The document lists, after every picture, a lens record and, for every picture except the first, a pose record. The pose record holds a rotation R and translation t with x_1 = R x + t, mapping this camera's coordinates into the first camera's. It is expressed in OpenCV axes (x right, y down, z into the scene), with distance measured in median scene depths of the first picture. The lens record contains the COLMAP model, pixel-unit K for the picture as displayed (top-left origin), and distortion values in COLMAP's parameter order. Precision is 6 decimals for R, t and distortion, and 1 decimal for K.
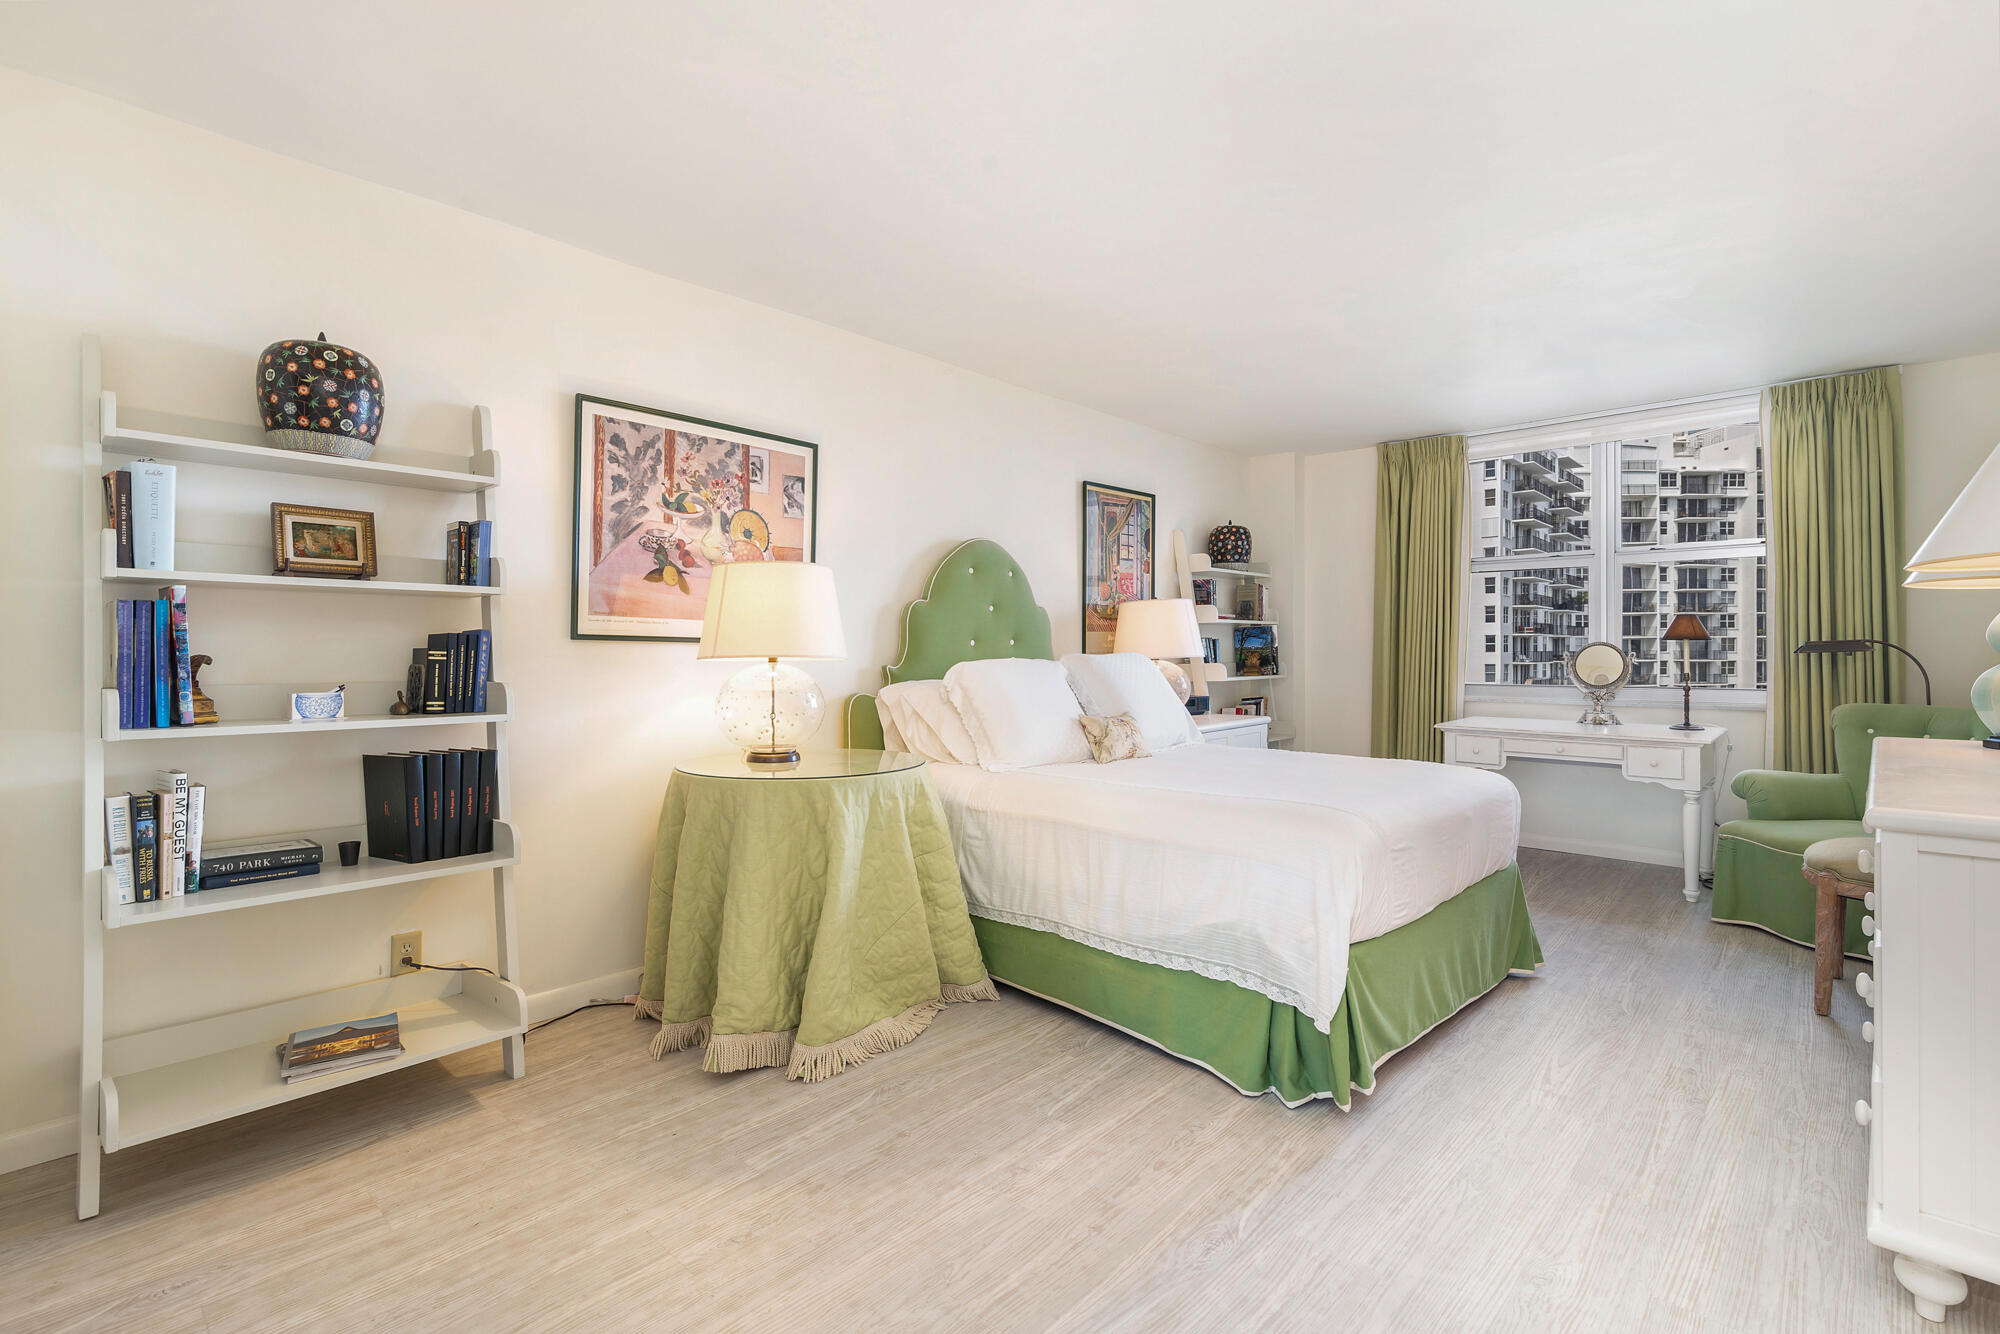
lens RADIAL K [[943.3, 0, 1006.0], [0, 943.3, 656.3], [0, 0, 1]] dist [0.000070, -0.000473]
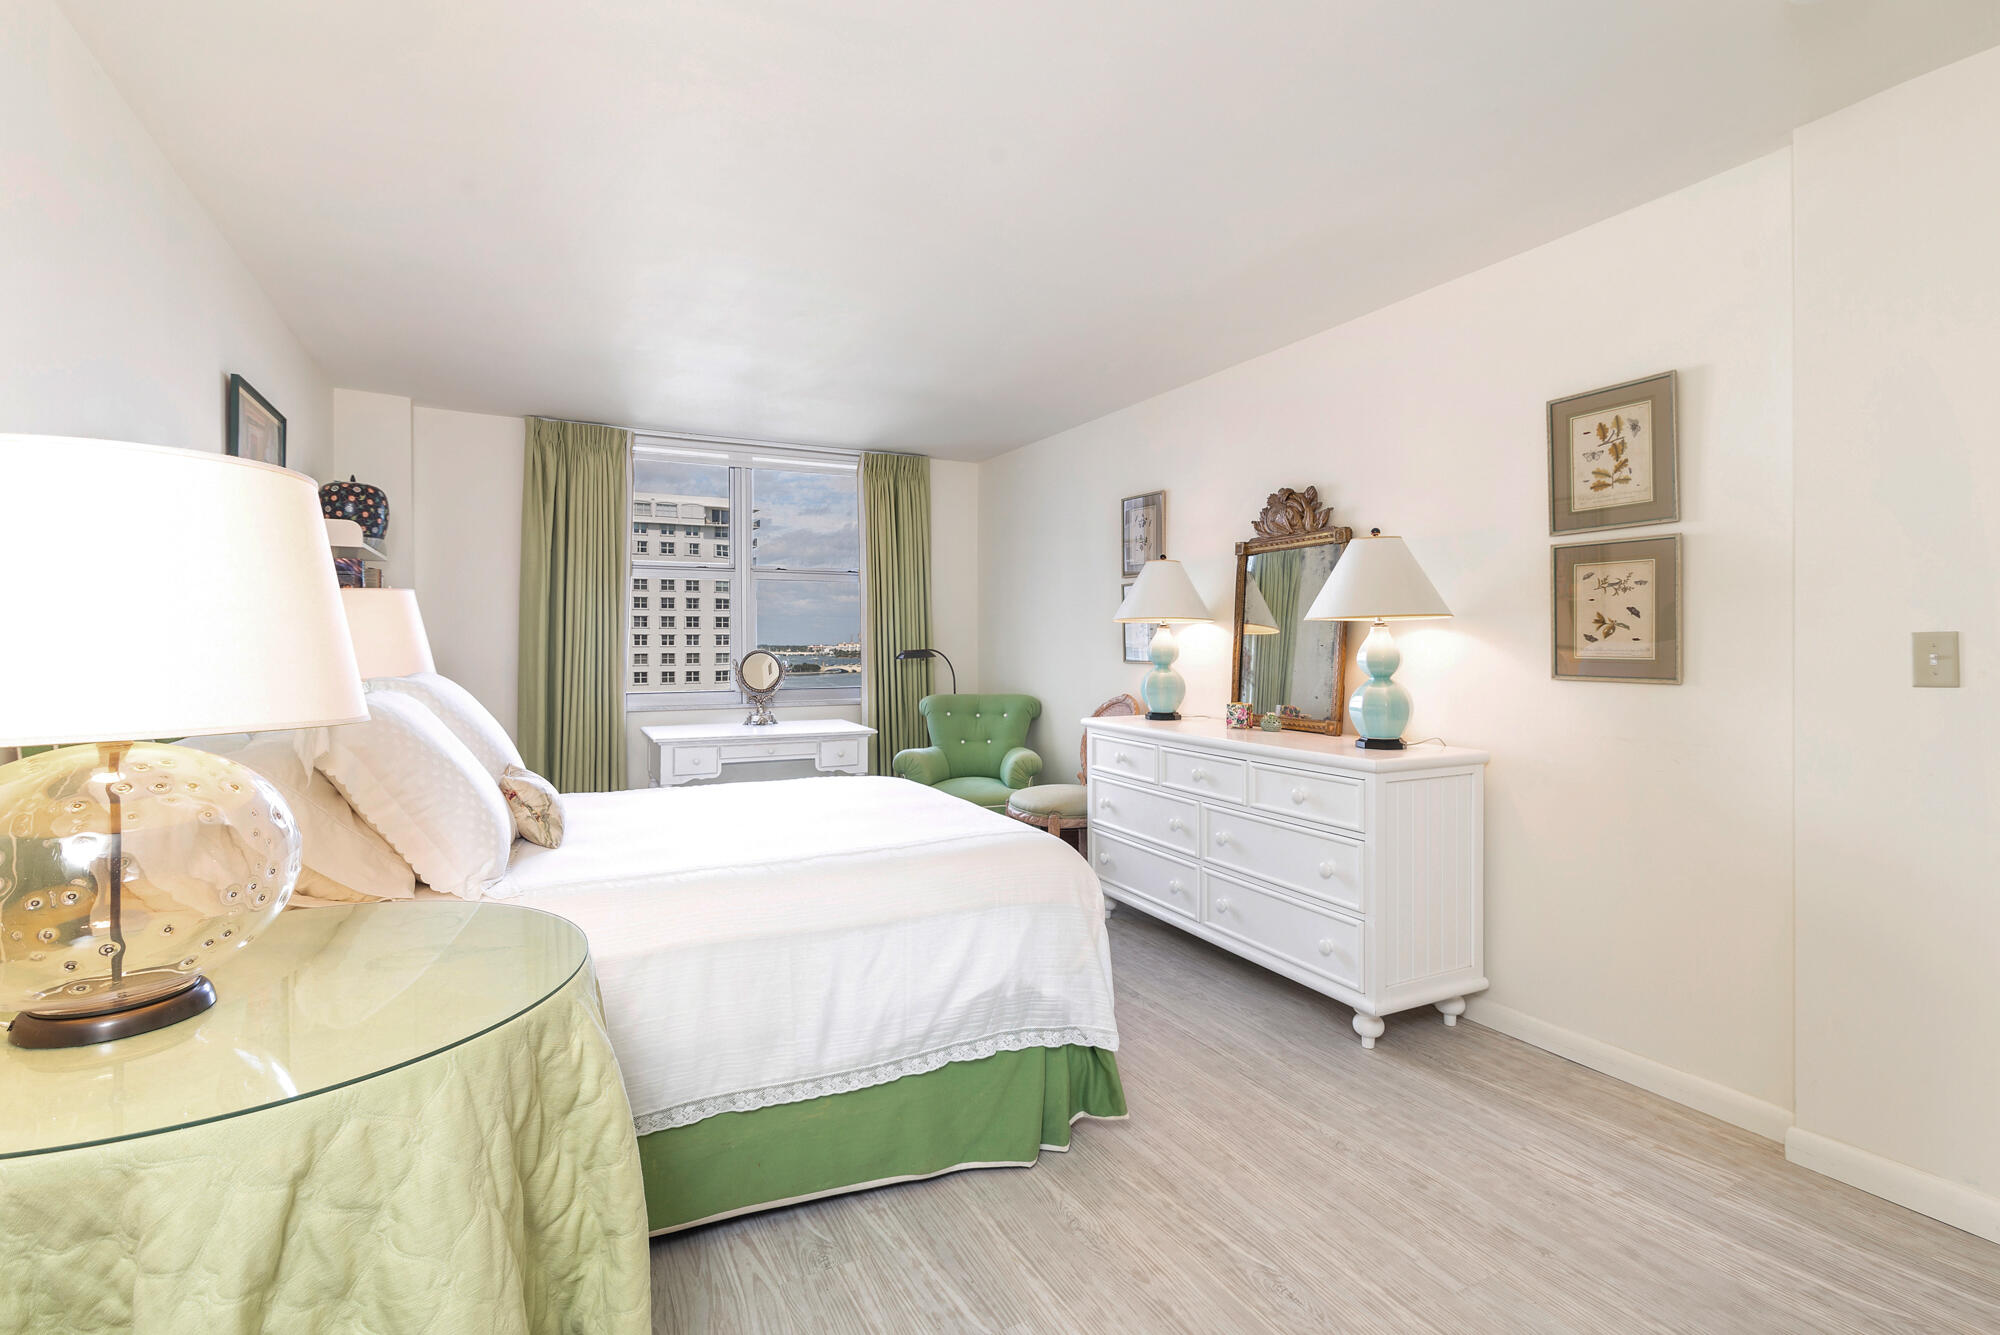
lens RADIAL K [[931.5, 0, 1000.9], [0, 931.5, 650.7], [0, 0, 1]] dist [0.001595, 0.000012]
pose [[0.320194, -0.004385, 0.947342, -0.557822], [0.003135, 0.999989, 0.003569, -0.030475], [-0.947347, 0.001827, 0.320204, 0.688649]]
